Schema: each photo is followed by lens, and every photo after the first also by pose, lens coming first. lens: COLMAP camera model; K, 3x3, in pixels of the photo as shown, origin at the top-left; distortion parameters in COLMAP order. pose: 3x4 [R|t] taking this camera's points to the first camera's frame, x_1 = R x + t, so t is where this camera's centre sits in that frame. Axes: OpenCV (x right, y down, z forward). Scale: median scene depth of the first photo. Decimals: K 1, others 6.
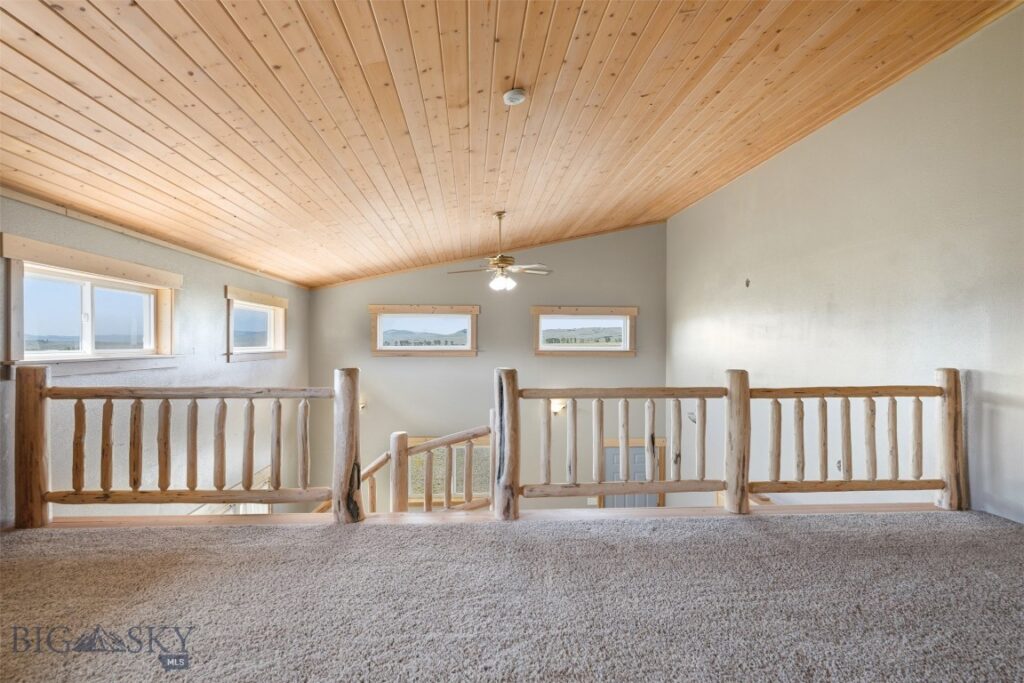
lens RADIAL K [[516.2, 0, 511.0], [0, 516.2, 340.0], [0, 0, 1]] dist [-0.001829, 0.000556]
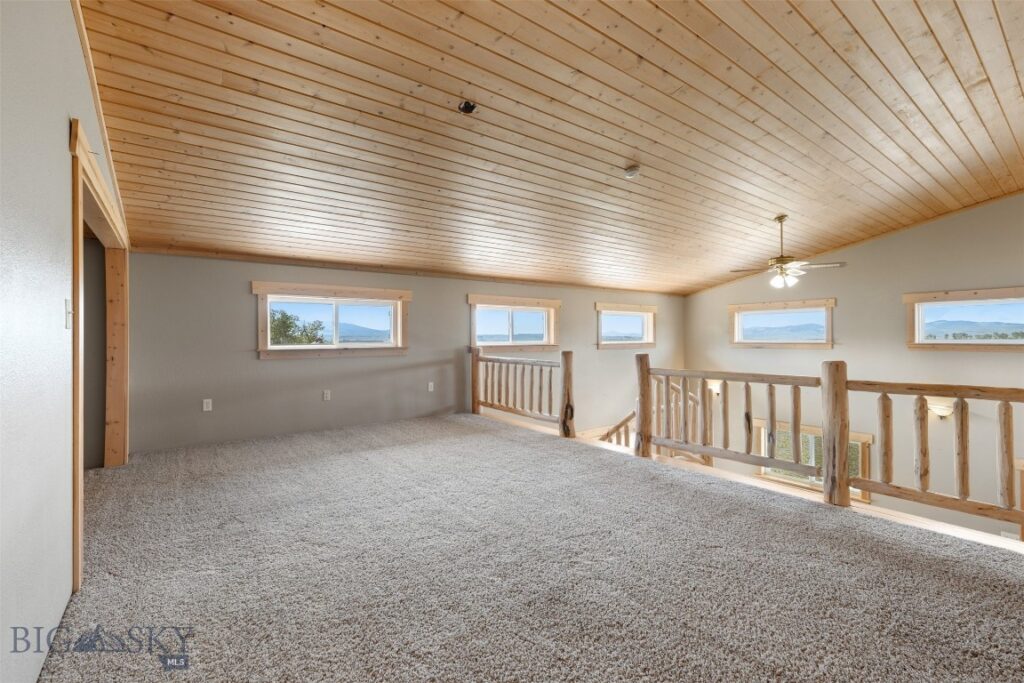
lens RADIAL K [[443.8, 0, 510.9], [0, 443.8, 339.4], [0, 0, 1]] dist [0.000224, 0.000066]
pose [[0.542981, -0.003858, -0.839736, 0.831124], [0.012832, 0.999911, 0.003703, 0.005239], [0.839647, -0.012786, 0.542982, 0.005606]]
